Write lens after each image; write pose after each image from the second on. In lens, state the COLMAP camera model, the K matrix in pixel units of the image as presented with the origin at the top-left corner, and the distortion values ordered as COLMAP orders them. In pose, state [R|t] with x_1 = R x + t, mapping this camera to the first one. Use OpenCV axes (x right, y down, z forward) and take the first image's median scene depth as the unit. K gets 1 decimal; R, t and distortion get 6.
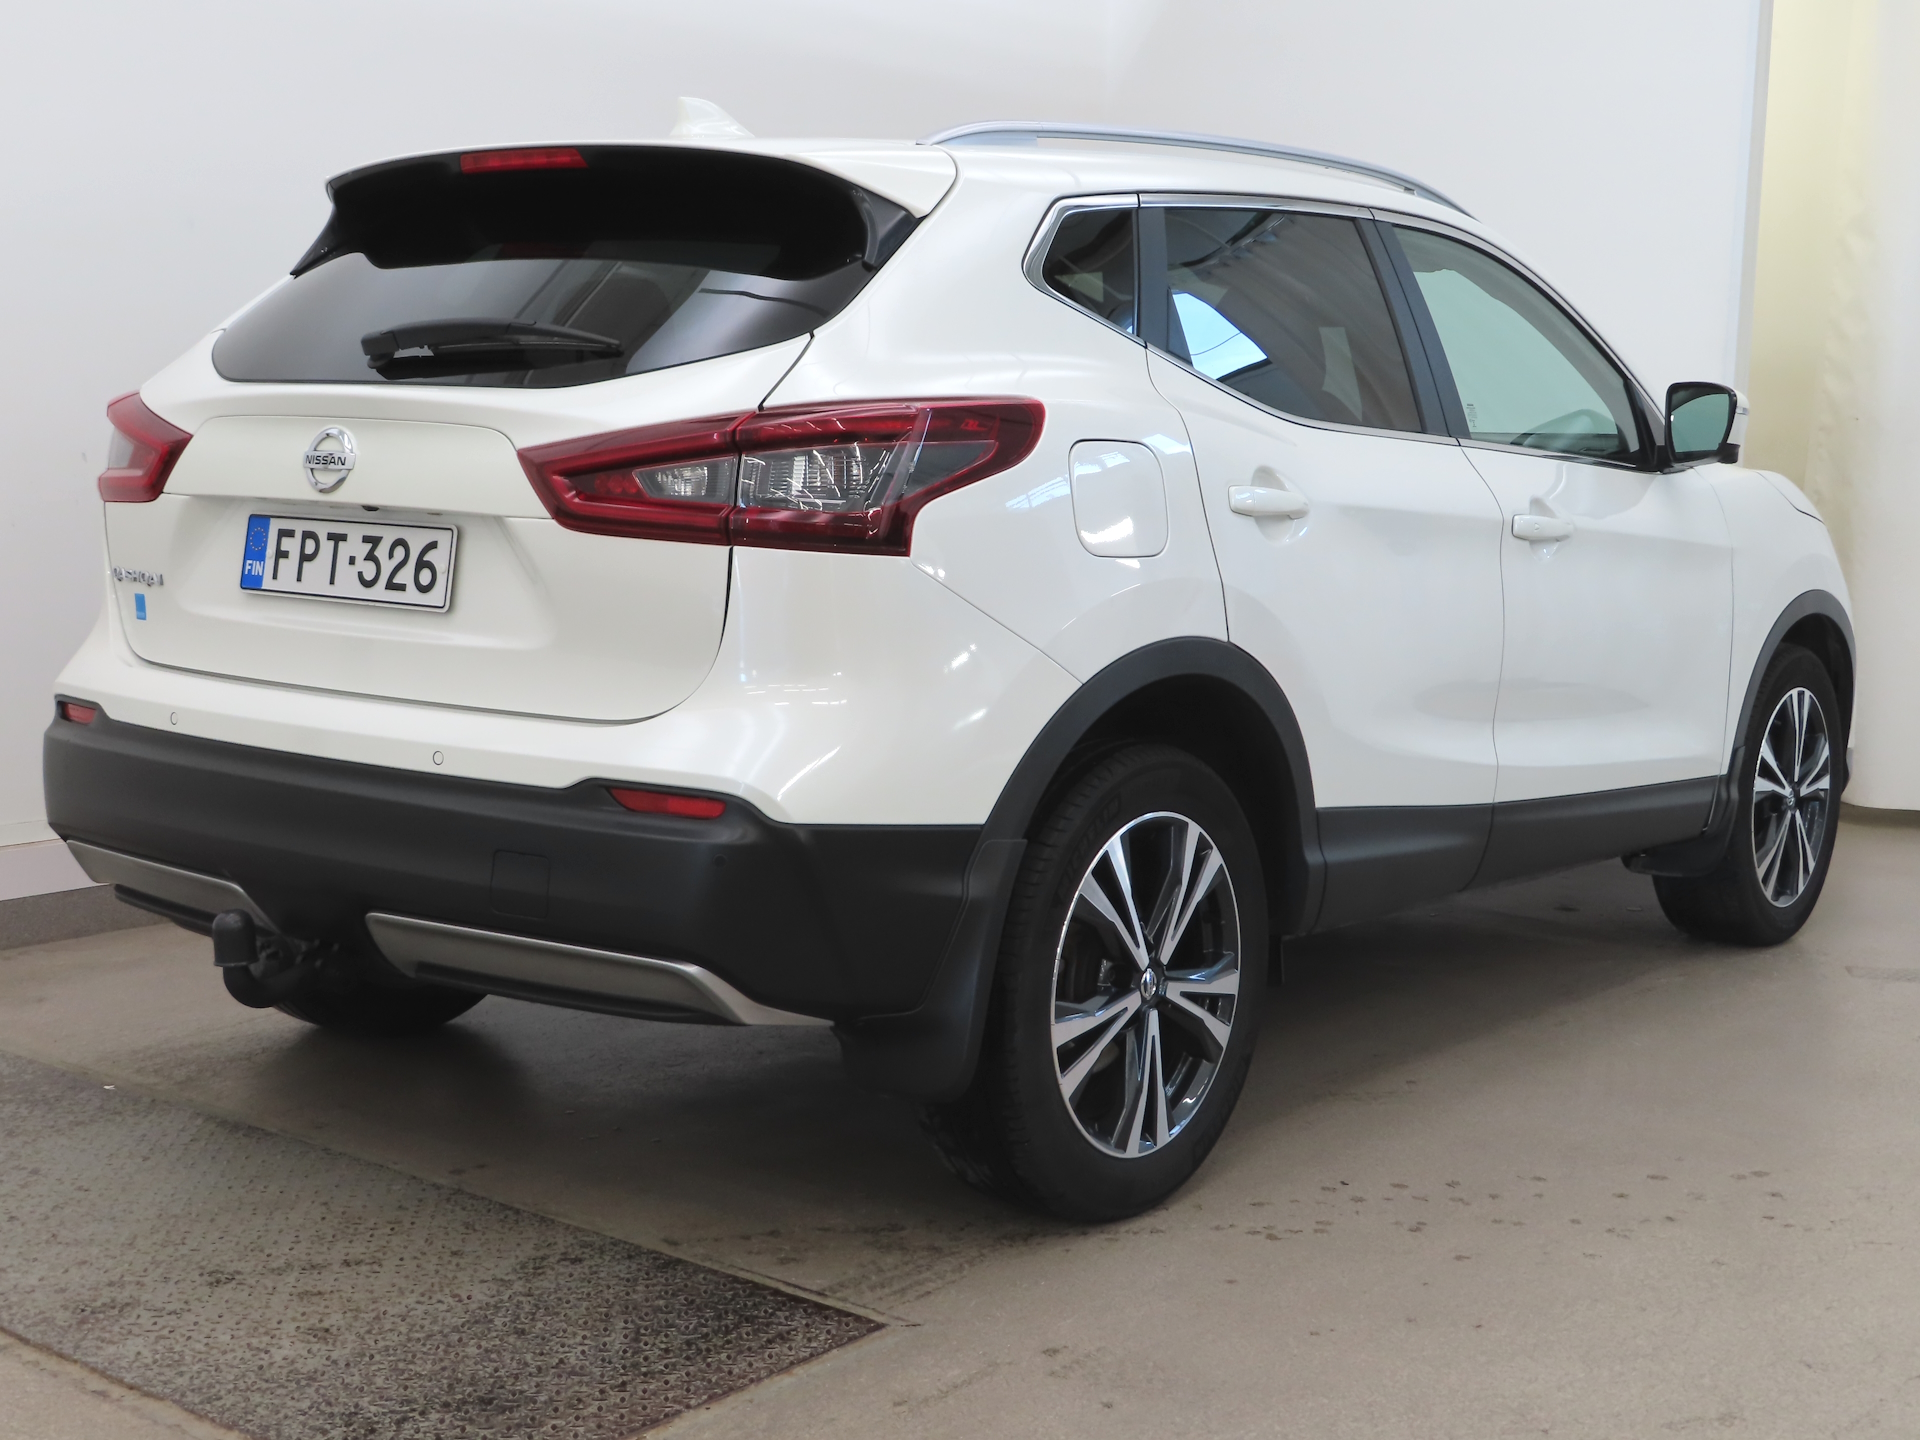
lens RADIAL K [[3139.1, 0, 960.0], [0, 3139.1, 720.0], [0, 0, 1]] dist [-0.261187, -0.066323]
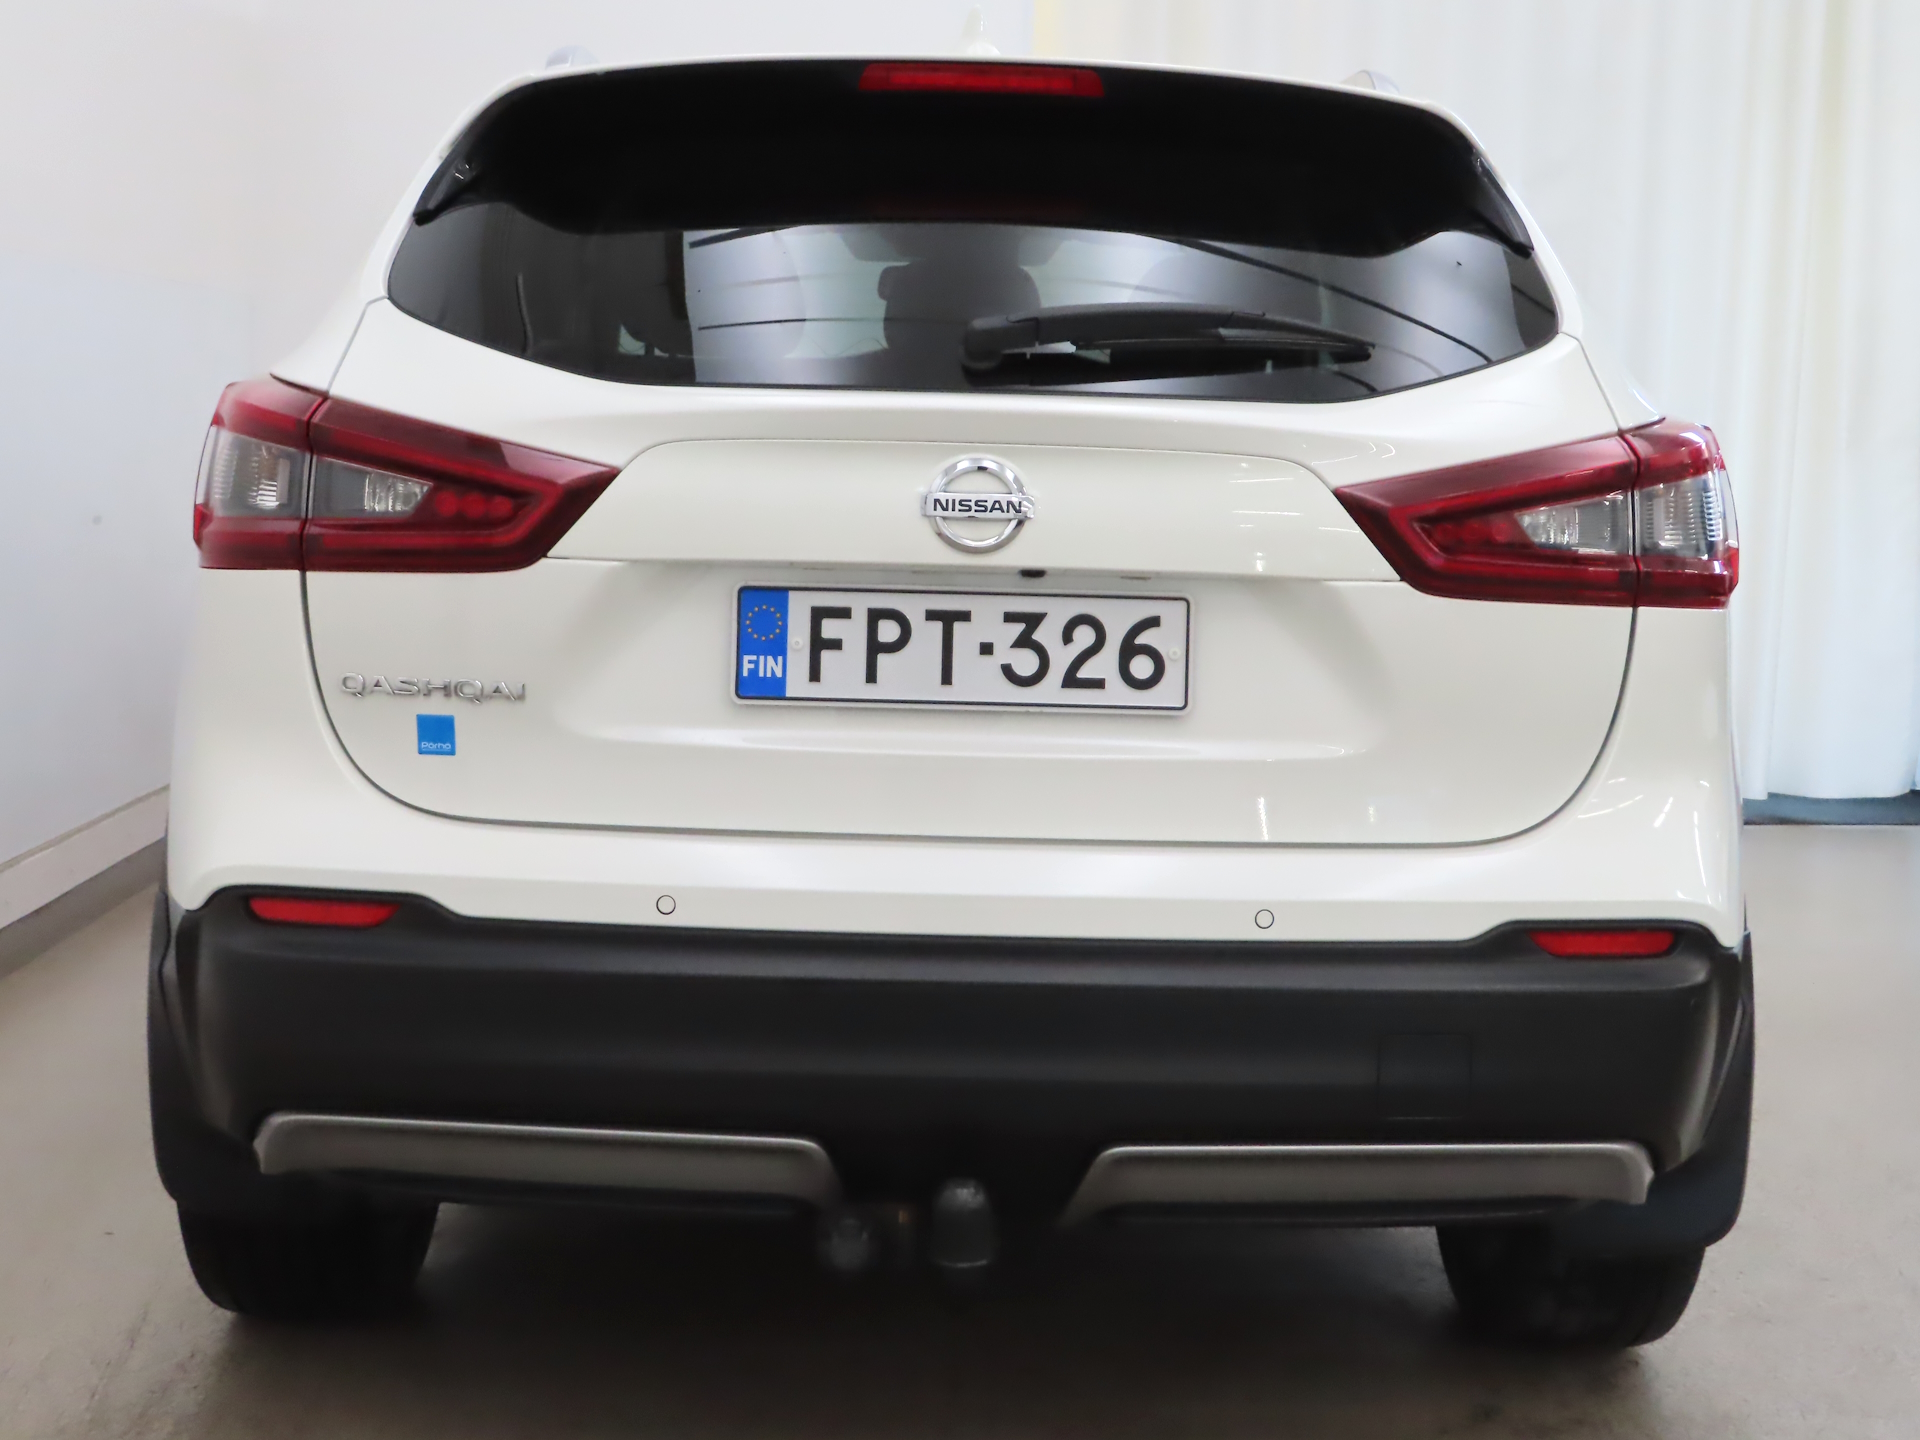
lens RADIAL K [[3139.1, 0, 960.0], [0, 3139.1, 720.0], [0, 0, 1]] dist [-0.261187, -0.066323]
pose [[0.779315, -0.082798, 0.621138, -0.640391], [0.064380, 0.996566, 0.052068, -0.072731], [-0.623316, -0.000588, 0.781970, 0.456451]]
